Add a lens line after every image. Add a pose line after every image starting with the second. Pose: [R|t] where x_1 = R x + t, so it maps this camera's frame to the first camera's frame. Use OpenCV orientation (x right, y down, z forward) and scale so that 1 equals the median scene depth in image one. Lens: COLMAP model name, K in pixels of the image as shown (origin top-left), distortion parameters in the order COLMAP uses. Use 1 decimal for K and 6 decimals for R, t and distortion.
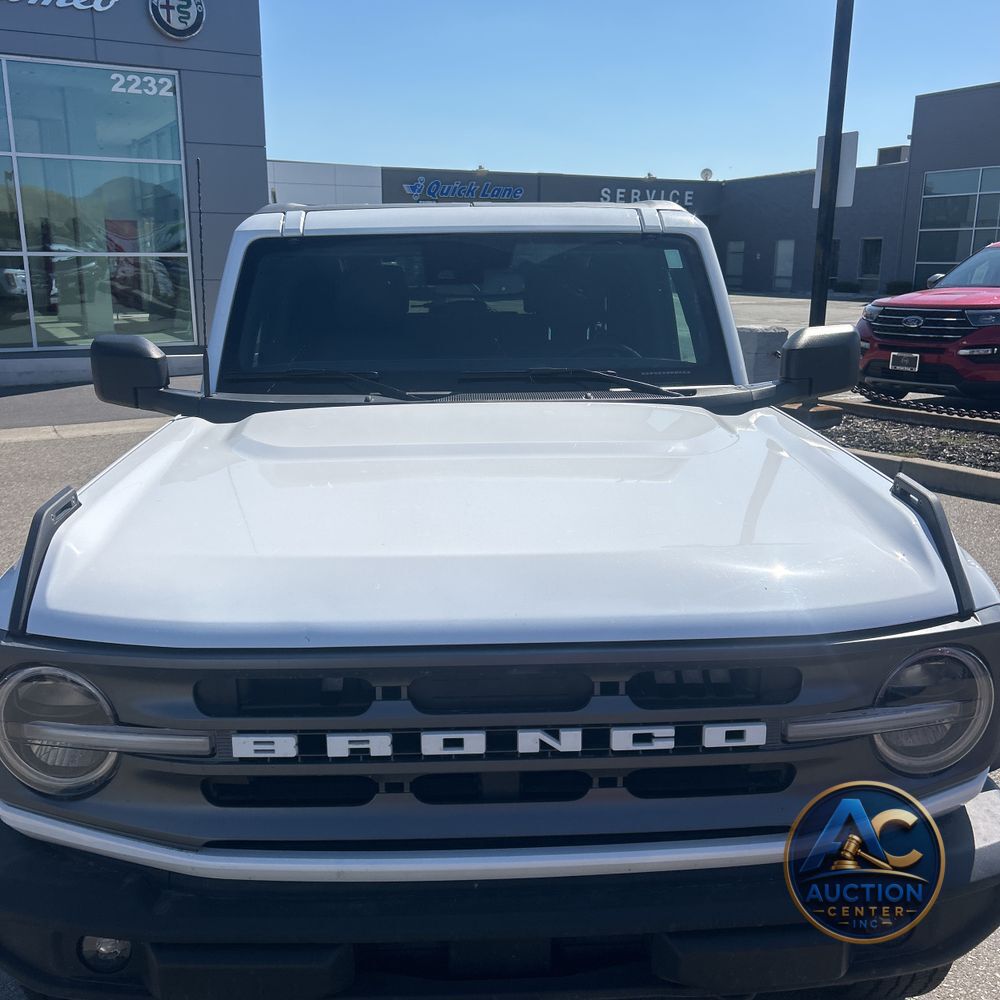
lens RADIAL K [[981.2, 0, 487.8], [0, 981.2, 503.9], [0, 0, 1]] dist [0.128826, -0.147649]
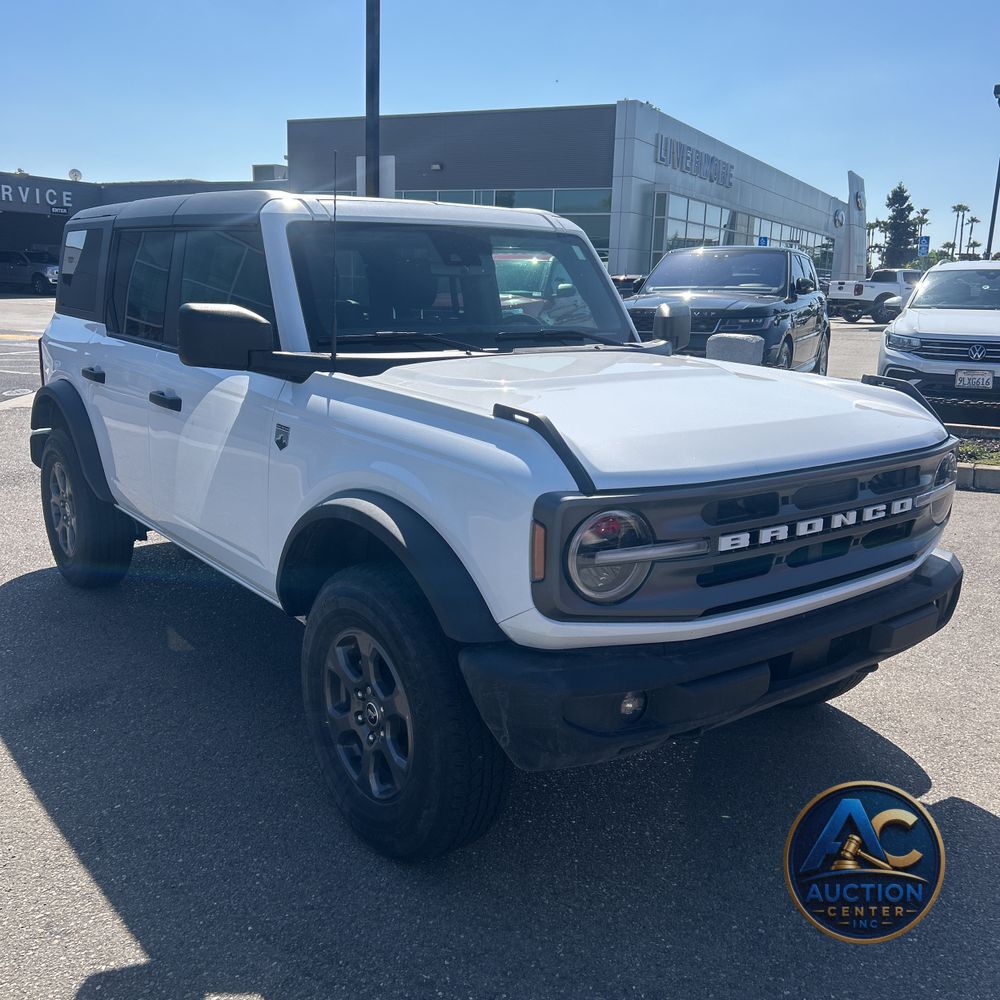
lens RADIAL K [[1035.5, 0, 500.0], [0, 1035.5, 500.0], [0, 0, 1]] dist [0.006704, -0.008632]
pose [[0.814935, -0.103257, 0.570280, -0.741872], [0.115680, 0.993180, 0.014522, 0.054944], [-0.567890, 0.054135, 0.821322, -0.080002]]
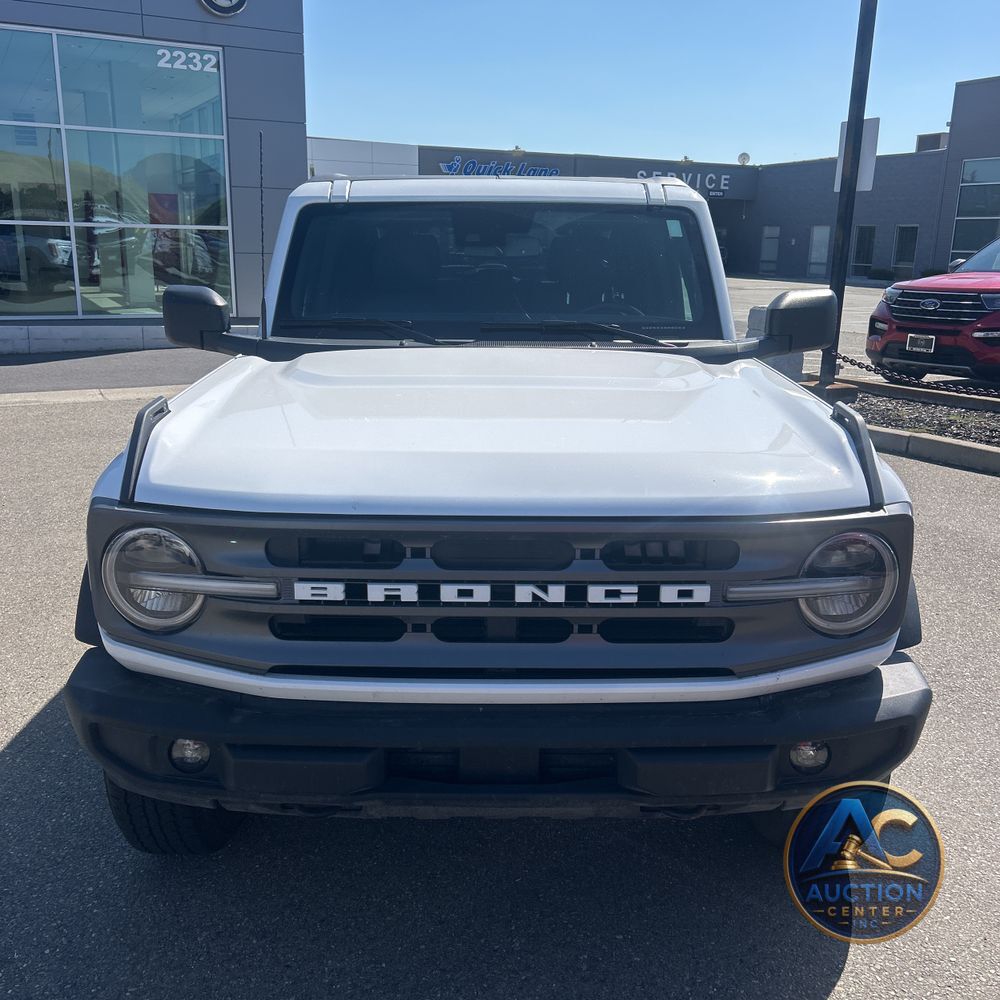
lens RADIAL K [[979.6, 0, 500.0], [0, 979.6, 500.0], [0, 0, 1]] dist [0.147301, -0.174330]
pose [[0.999579, 0.023396, -0.017135, 0.014847], [-0.023164, 0.999639, 0.013580, 0.051427], [0.017447, -0.013177, 0.999761, -0.138281]]
